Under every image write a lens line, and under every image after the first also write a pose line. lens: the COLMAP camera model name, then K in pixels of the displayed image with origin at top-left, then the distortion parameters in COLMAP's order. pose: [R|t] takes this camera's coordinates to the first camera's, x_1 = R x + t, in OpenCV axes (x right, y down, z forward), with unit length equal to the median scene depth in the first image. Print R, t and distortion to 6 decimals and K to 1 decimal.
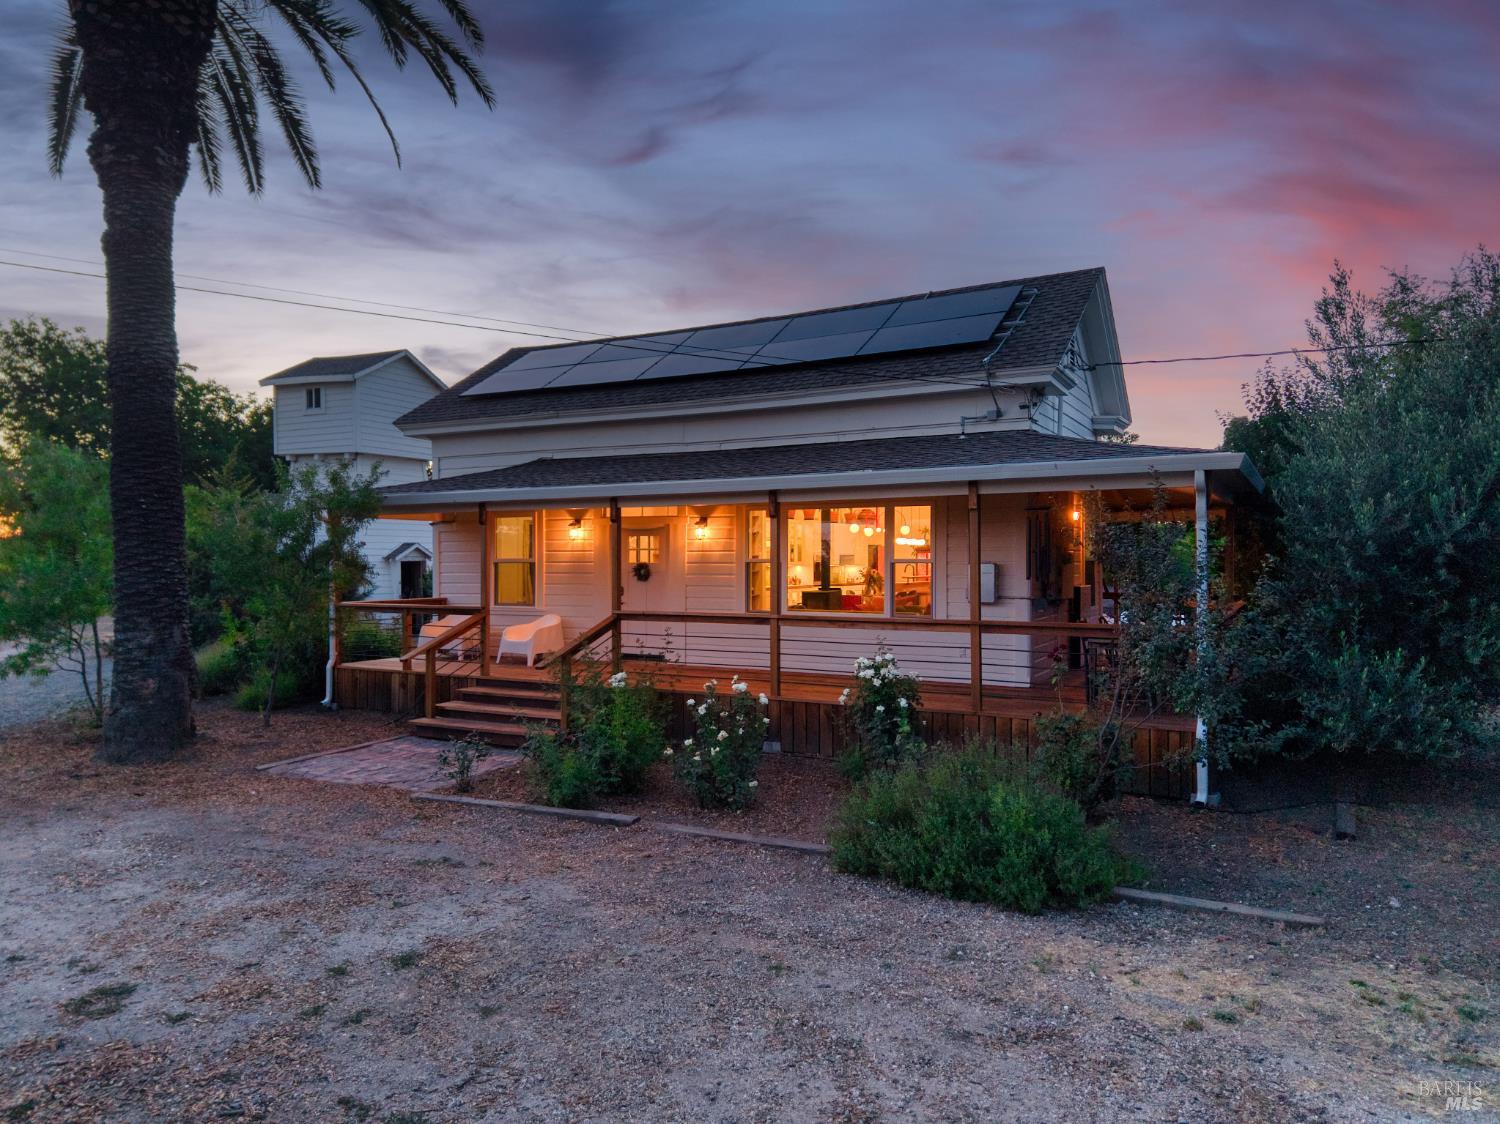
lens RADIAL K [[1038.9, 0, 740.6], [0, 1038.9, 558.7], [0, 0, 1]] dist [0.010849, -0.008614]
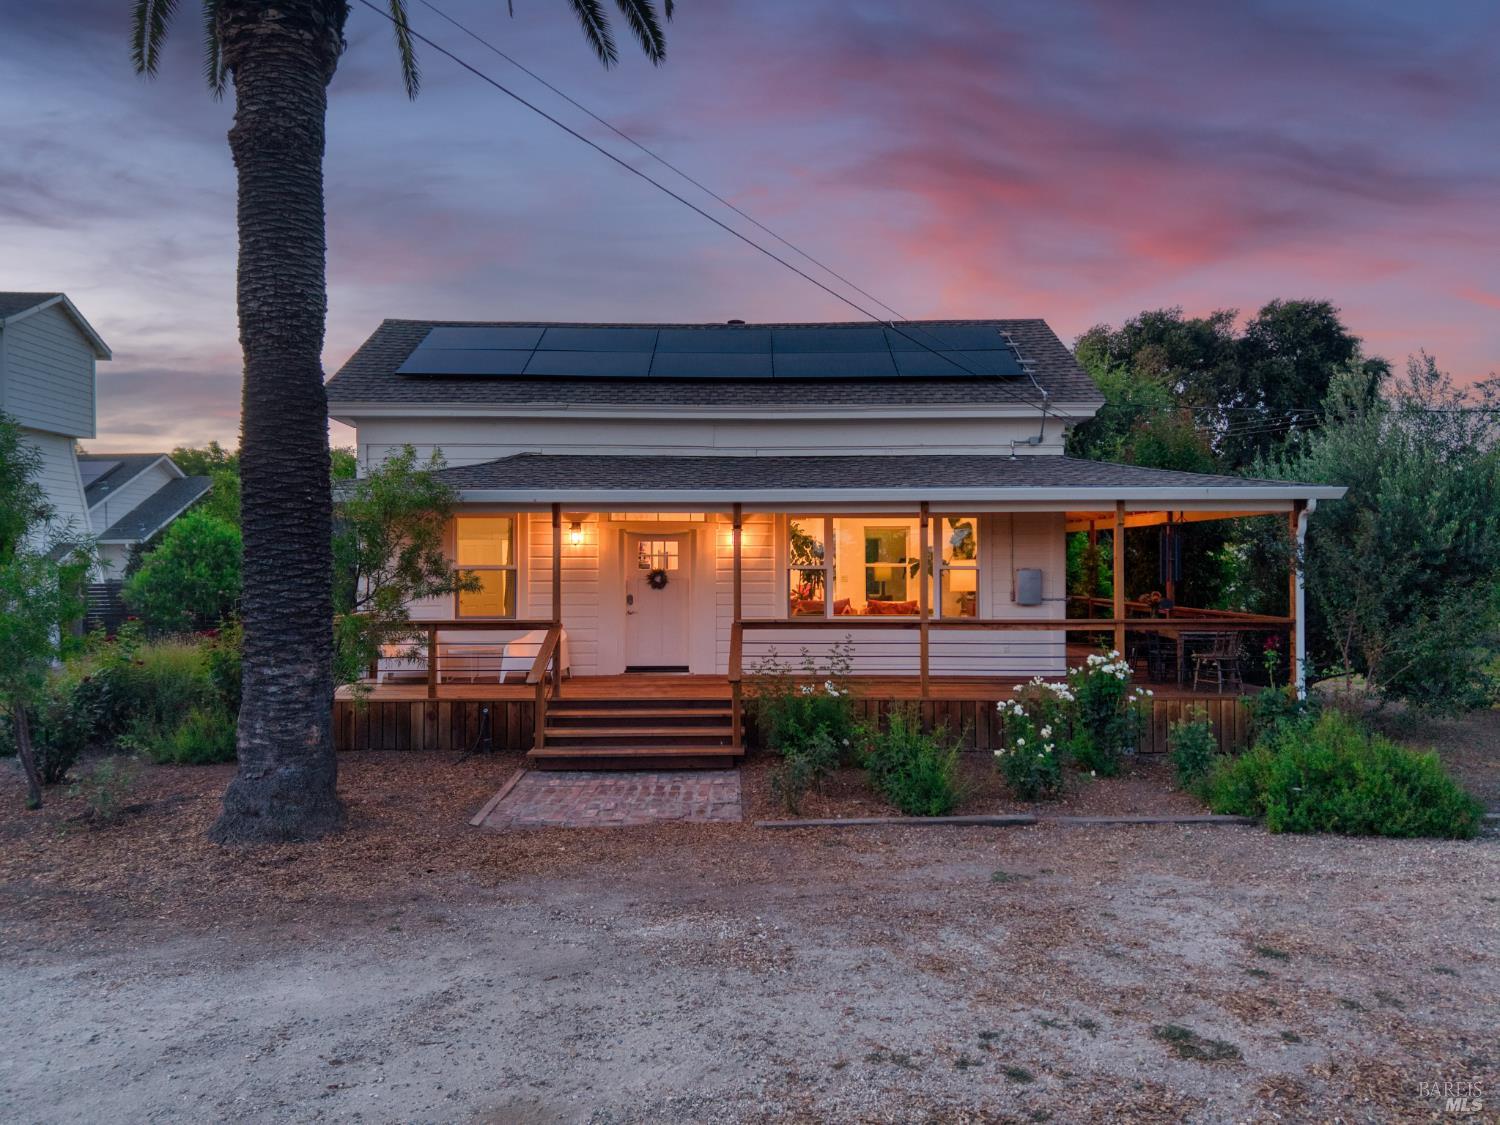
lens RADIAL K [[1038.9, 0, 740.6], [0, 1038.9, 565.4], [0, 0, 1]] dist [0.010849, -0.008614]
pose [[0.866022, -0.000814, 0.500005, -0.677607], [-0.000635, 0.999996, 0.002728, -0.003732], [-0.500006, -0.002681, 0.866018, 0.186172]]
